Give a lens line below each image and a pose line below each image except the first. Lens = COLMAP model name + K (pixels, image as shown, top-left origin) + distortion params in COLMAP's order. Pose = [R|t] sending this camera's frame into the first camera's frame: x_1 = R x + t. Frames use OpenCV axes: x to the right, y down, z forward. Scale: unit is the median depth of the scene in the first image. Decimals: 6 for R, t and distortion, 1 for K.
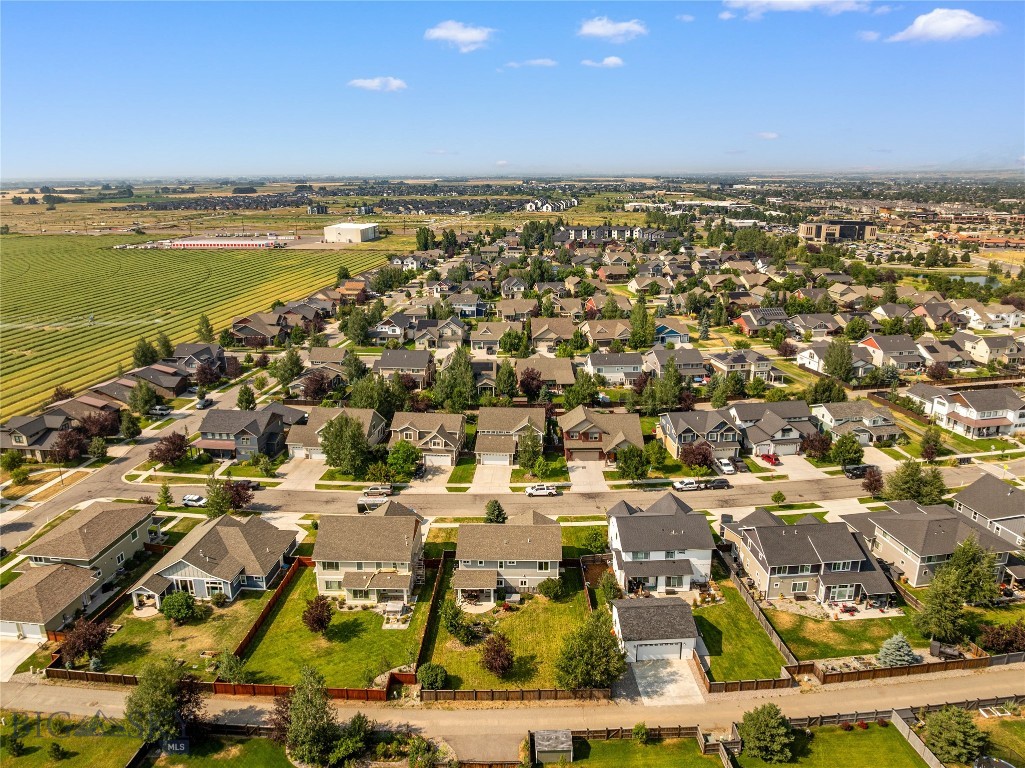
lens RADIAL K [[720.2, 0, 517.9], [0, 720.2, 382.3], [0, 0, 1]] dist [-0.034810, -0.001927]
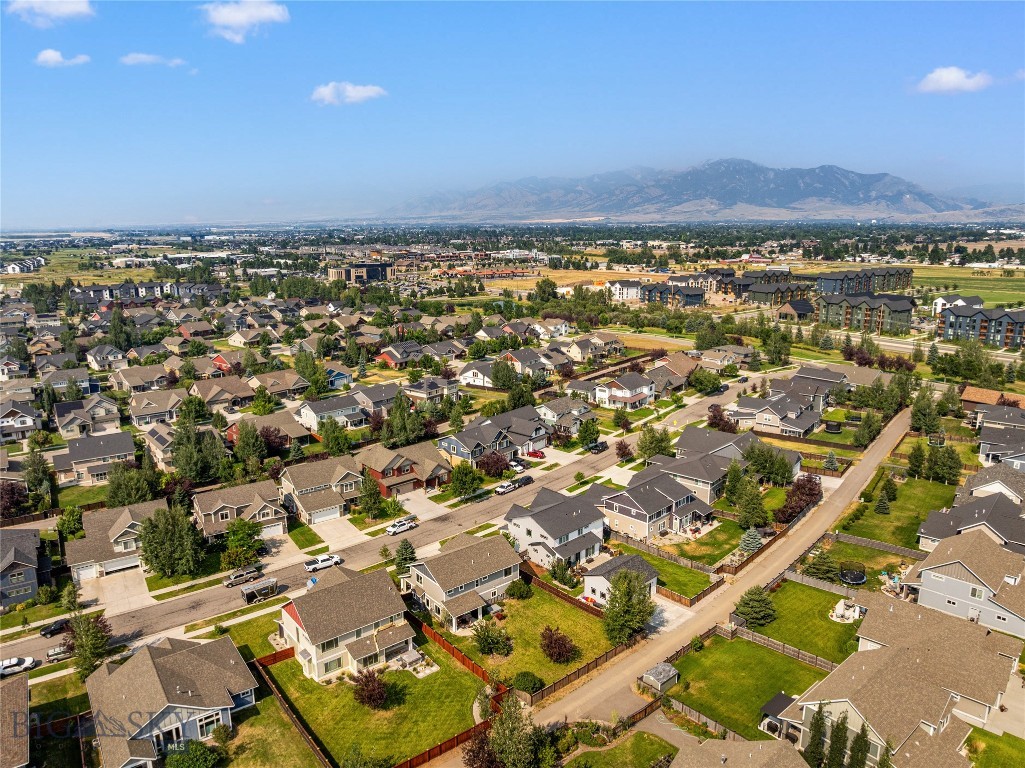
lens RADIAL K [[720.2, 0, 517.9], [0, 720.2, 382.3], [0, 0, 1]] dist [-0.034810, -0.001927]
pose [[0.756823, -0.148668, 0.636488, -0.437830], [0.190378, 0.981706, 0.002931, -0.022269], [-0.625280, 0.118955, 0.771281, 0.073247]]
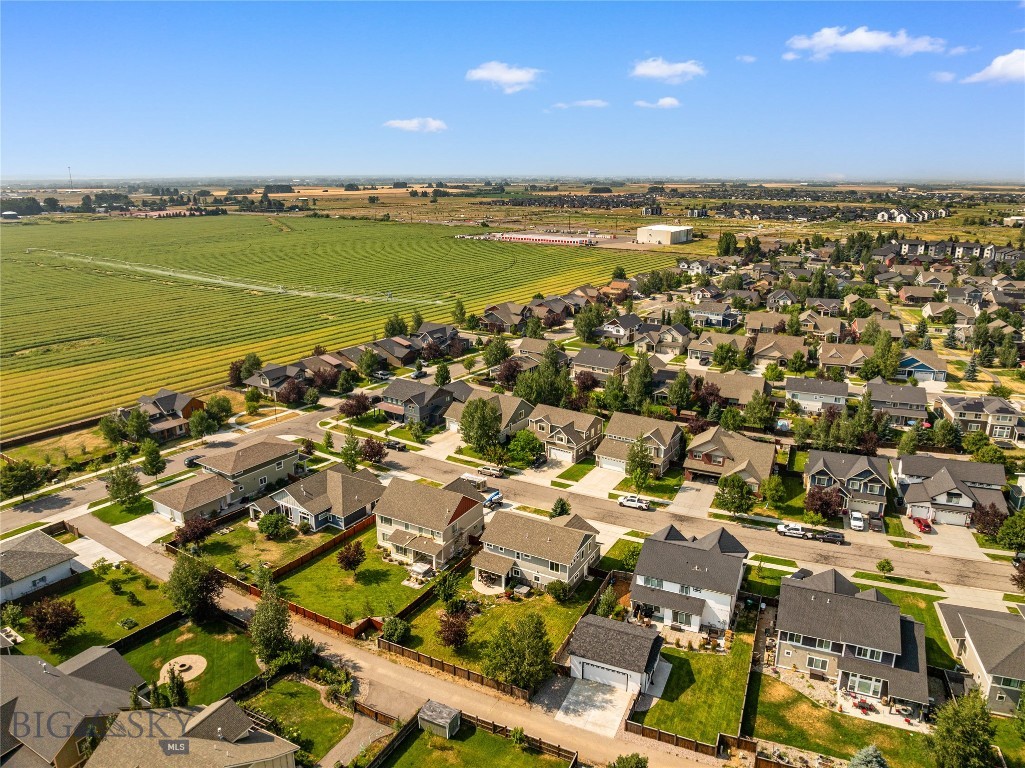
lens RADIAL K [[720.2, 0, 517.9], [0, 720.2, 382.3], [0, 0, 1]] dist [-0.034810, -0.001927]
pose [[0.885700, 0.135034, -0.444187, 0.289449], [-0.136196, 0.990244, 0.029466, -0.018203], [0.443832, 0.034398, 0.895449, 0.041699]]
